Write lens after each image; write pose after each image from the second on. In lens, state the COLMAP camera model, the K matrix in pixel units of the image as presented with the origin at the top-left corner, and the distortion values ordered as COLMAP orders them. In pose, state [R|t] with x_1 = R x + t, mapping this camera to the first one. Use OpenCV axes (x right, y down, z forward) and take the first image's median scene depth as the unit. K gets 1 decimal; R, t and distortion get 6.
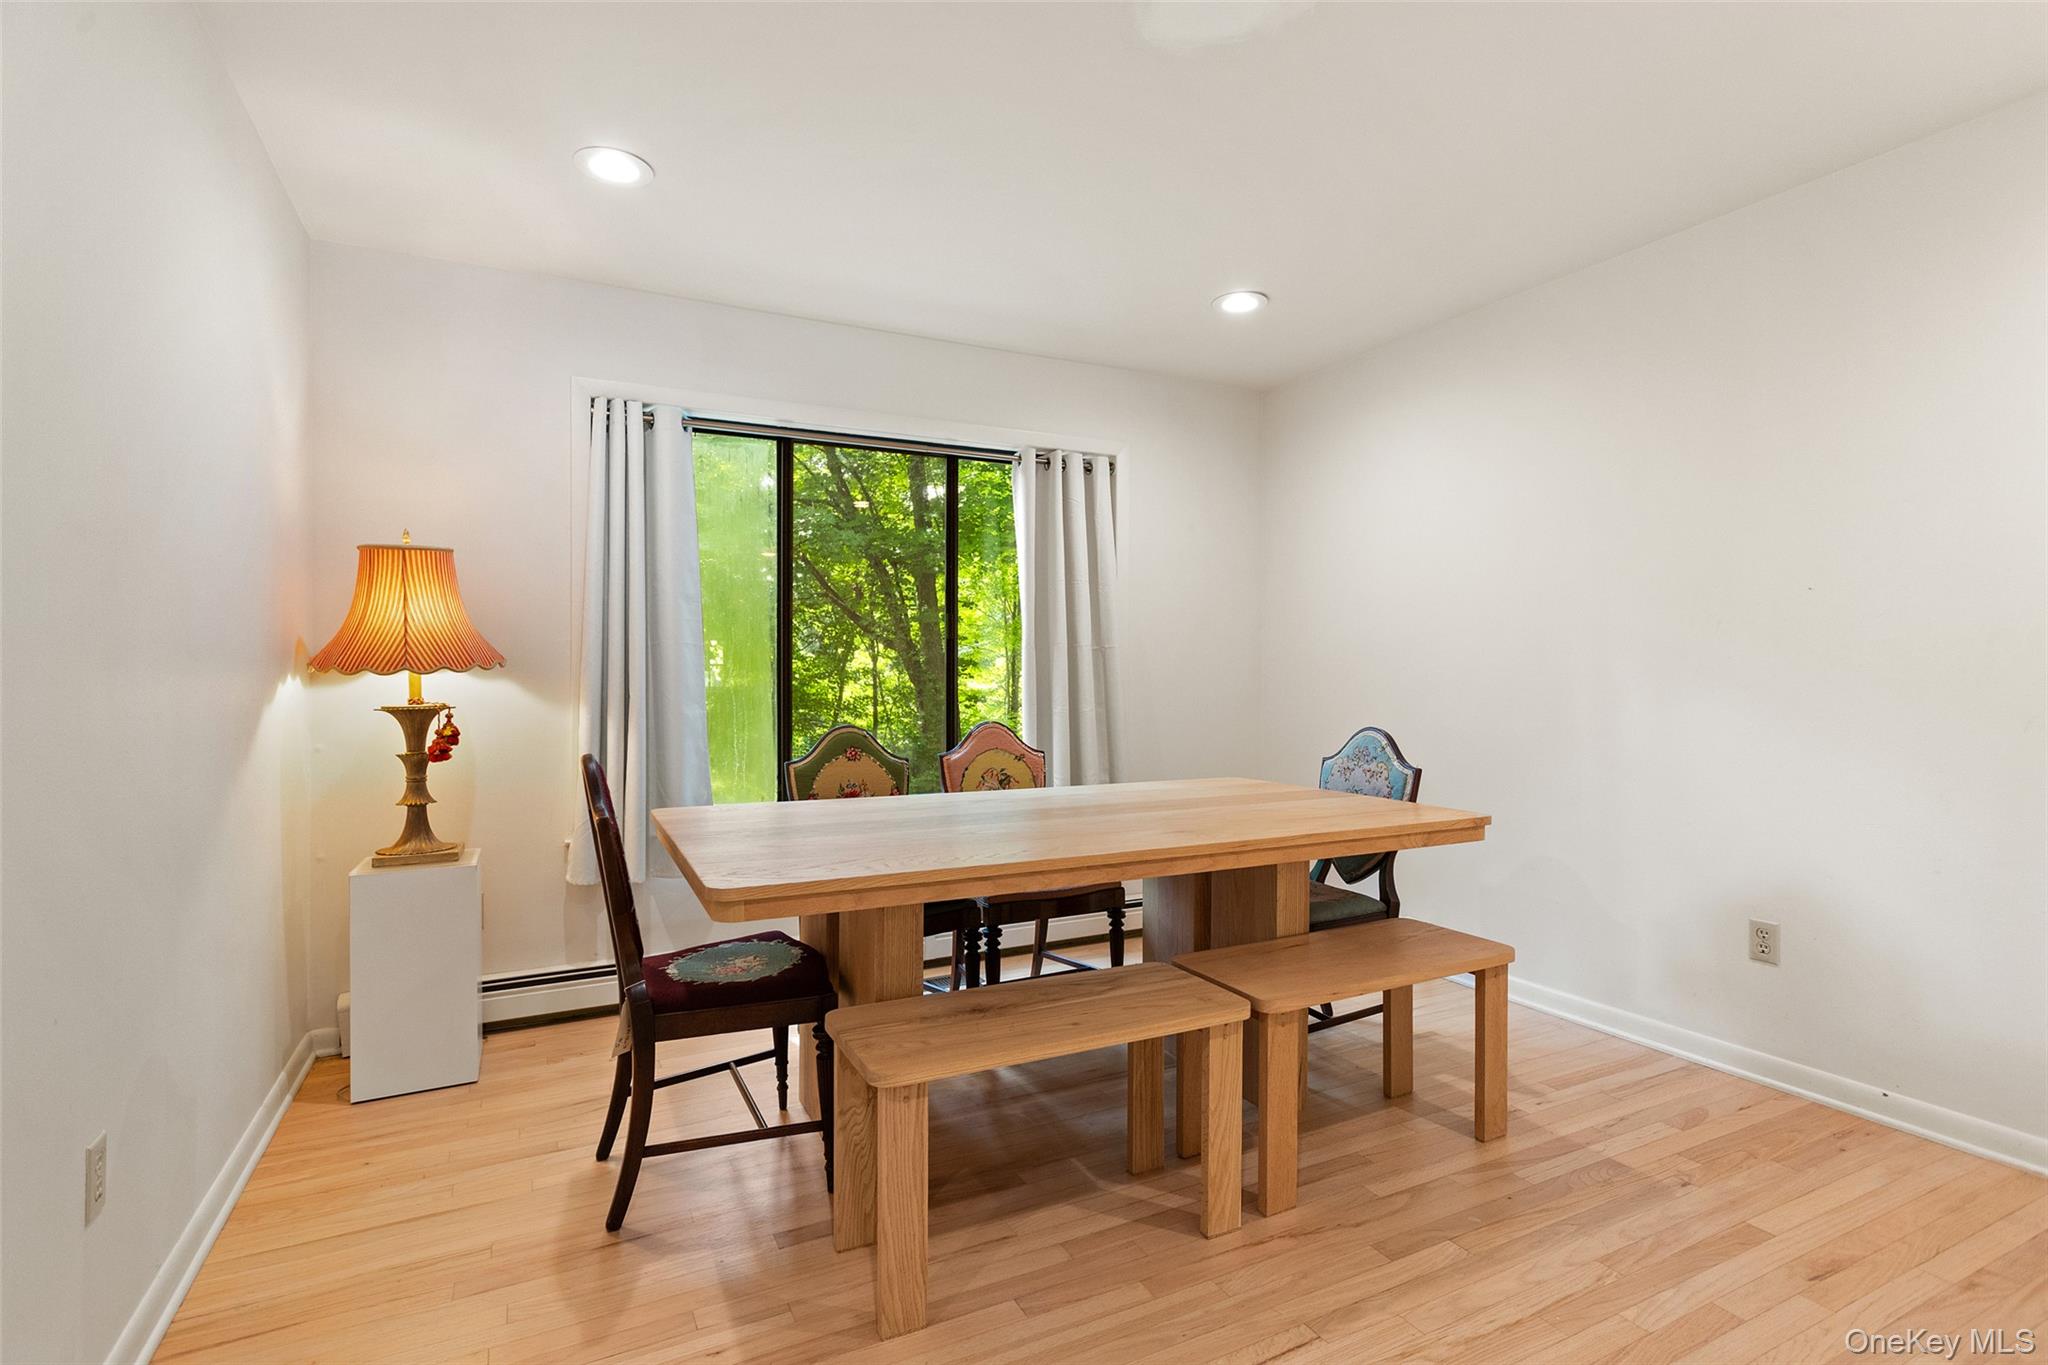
lens RADIAL K [[963.8, 0, 1023.6], [0, 963.8, 688.7], [0, 0, 1]] dist [-0.003300, 0.000098]
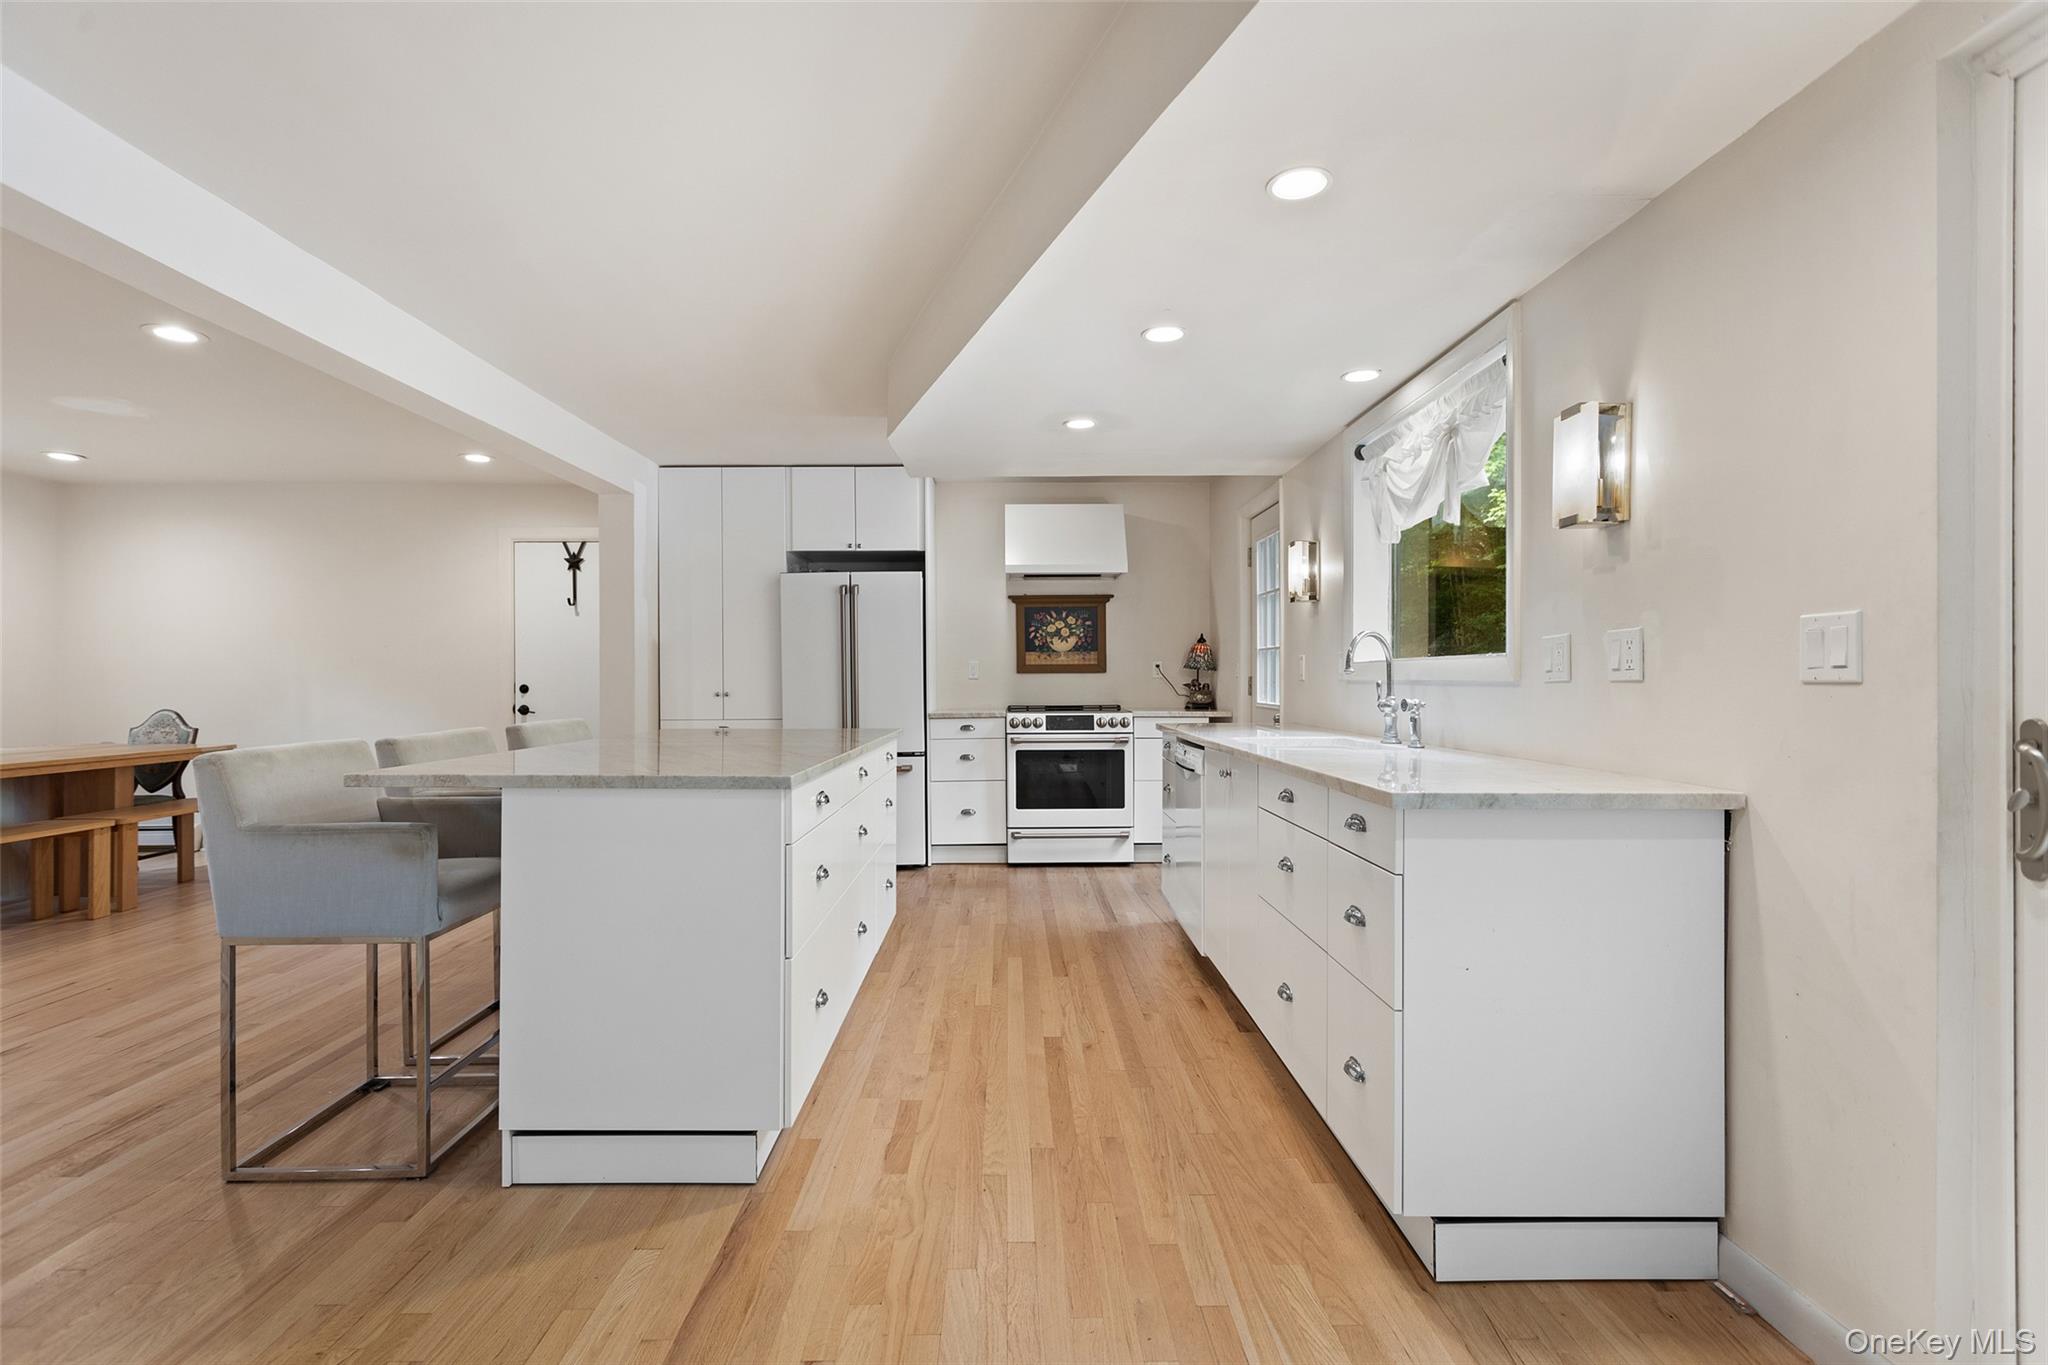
lens RADIAL K [[963.8, 0, 1023.3], [0, 963.8, 675.0], [0, 0, 1]] dist [-0.003300, 0.000098]
pose [[0.445471, 0.002429, 0.895293, -0.630441], [0.010893, 0.999908, -0.008133, 0.008660], [-0.895230, 0.013375, 0.445404, -1.466847]]
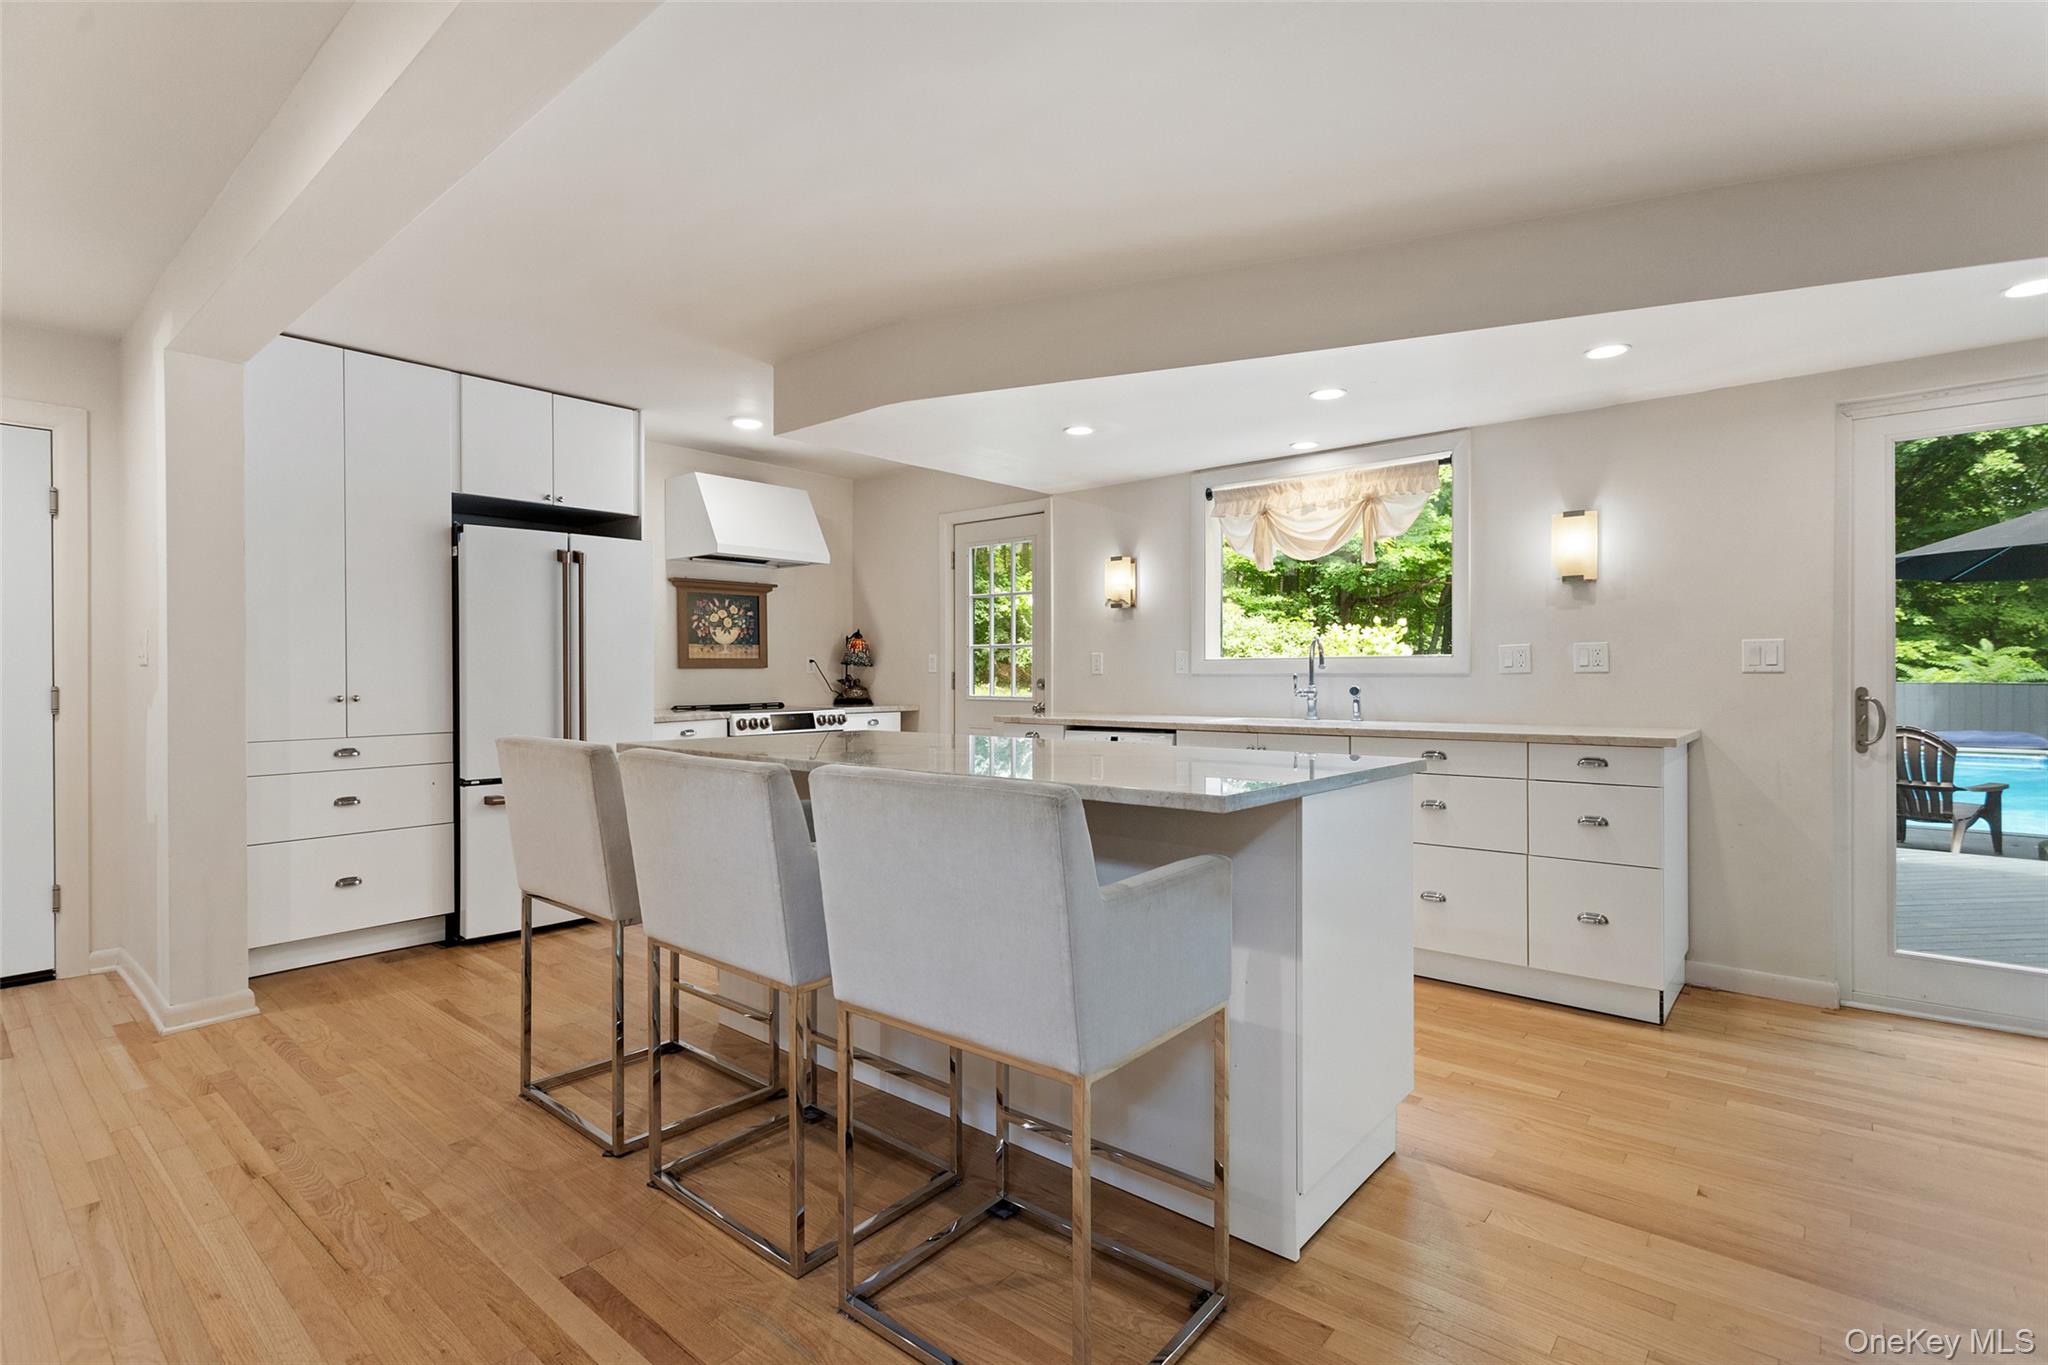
lens RADIAL K [[963.8, 0, 1006.3], [0, 963.8, 673.5], [0, 0, 1]] dist [-0.003300, 0.000098]
pose [[-0.375155, 0.002125, 0.926960, -0.665792], [0.012741, 0.999915, 0.002864, -0.000354], [-0.926874, 0.012885, -0.375150, -0.307361]]
